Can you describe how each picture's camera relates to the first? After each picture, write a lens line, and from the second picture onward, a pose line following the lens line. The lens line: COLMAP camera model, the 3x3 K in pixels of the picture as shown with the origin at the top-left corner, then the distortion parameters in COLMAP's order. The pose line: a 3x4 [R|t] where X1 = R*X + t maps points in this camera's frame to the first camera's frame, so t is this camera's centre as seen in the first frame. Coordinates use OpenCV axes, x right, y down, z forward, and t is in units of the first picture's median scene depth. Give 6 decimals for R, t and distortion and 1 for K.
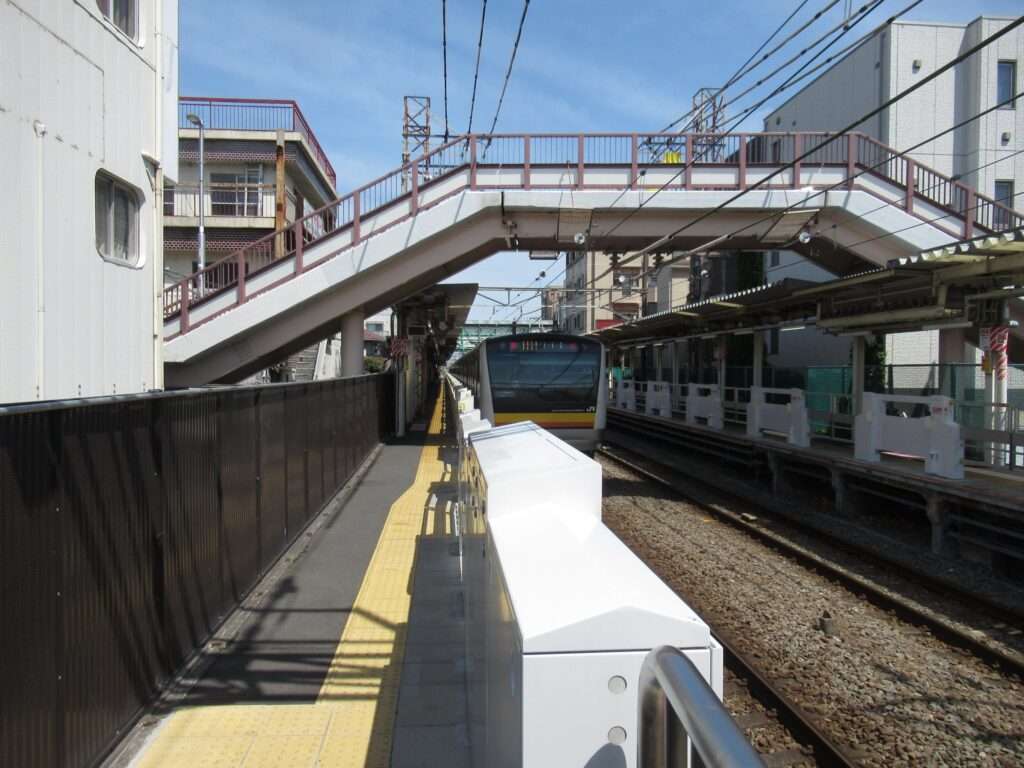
lens RADIAL K [[751.0, 0, 515.9], [0, 751.0, 385.3], [0, 0, 1]] dist [-0.008697, 0.000434]
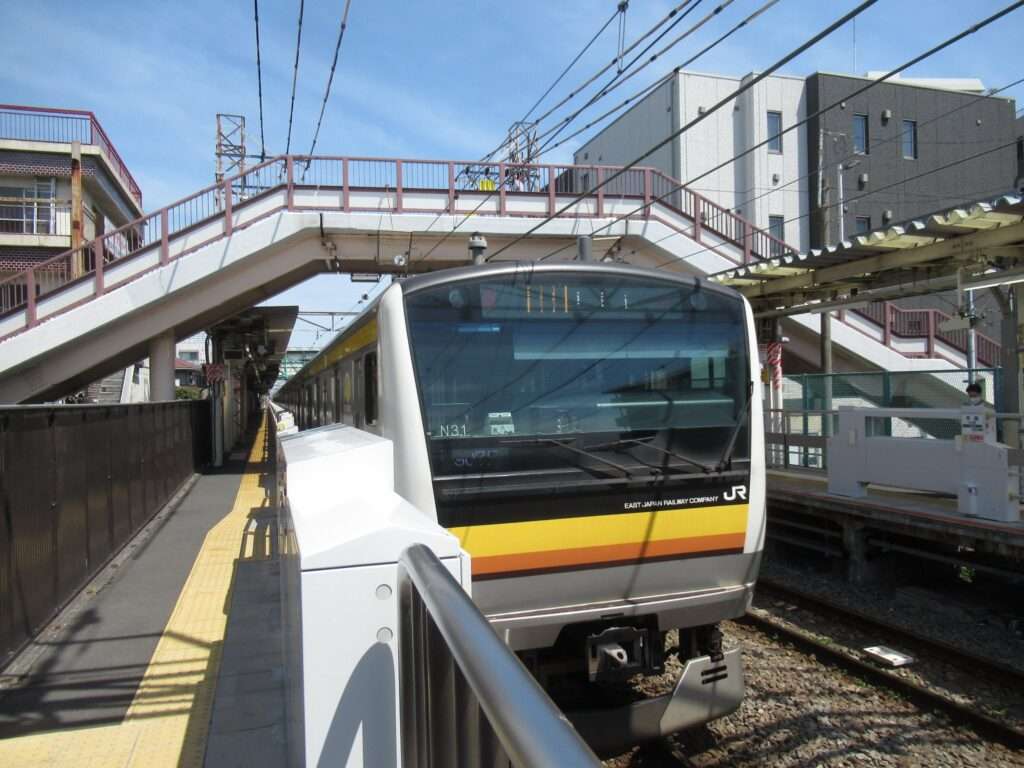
lens RADIAL K [[750.2, 0, 510.0], [0, 750.2, 388.8], [0, 0, 1]] dist [-0.015557, 0.011616]
pose [[0.975945, -0.022896, 0.216810, 0.005844], [0.029357, 0.999214, -0.026628, 0.008286], [-0.216029, 0.032352, 0.975851, -0.016142]]
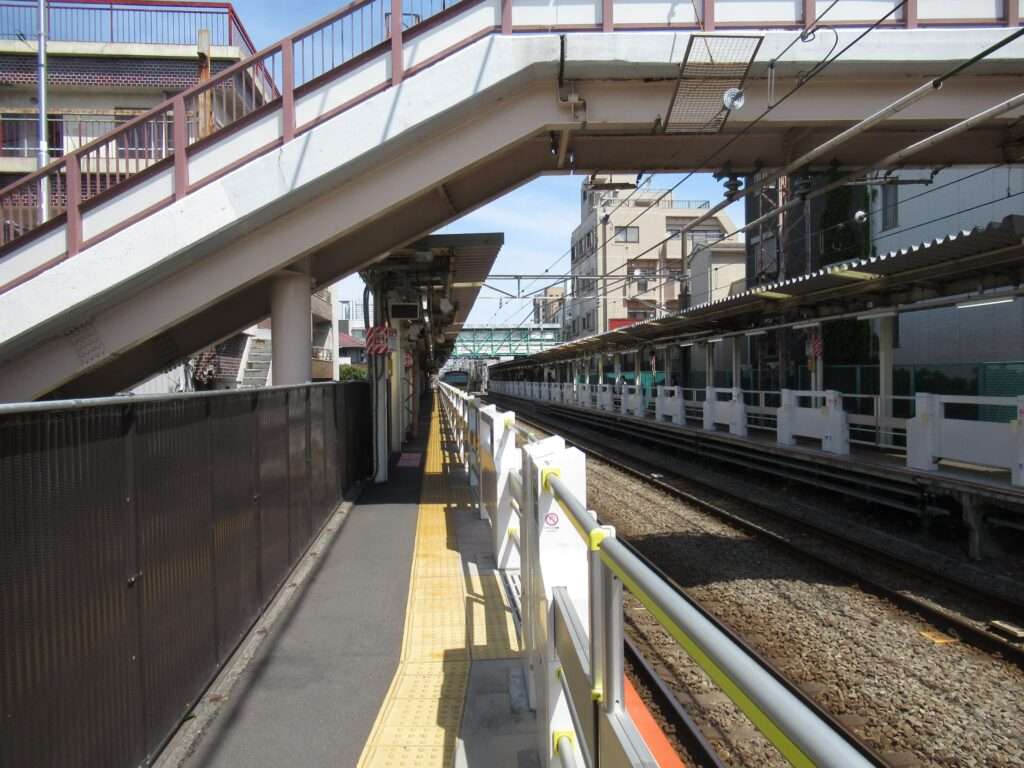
lens RADIAL K [[751.0, 0, 515.9], [0, 751.0, 385.3], [0, 0, 1]] dist [-0.008697, 0.000434]
pose [[0.999812, -0.015265, 0.011952, -0.060588], [0.015388, 0.999829, -0.010281, -0.005774], [-0.011793, 0.010463, 0.999876, 0.471635]]
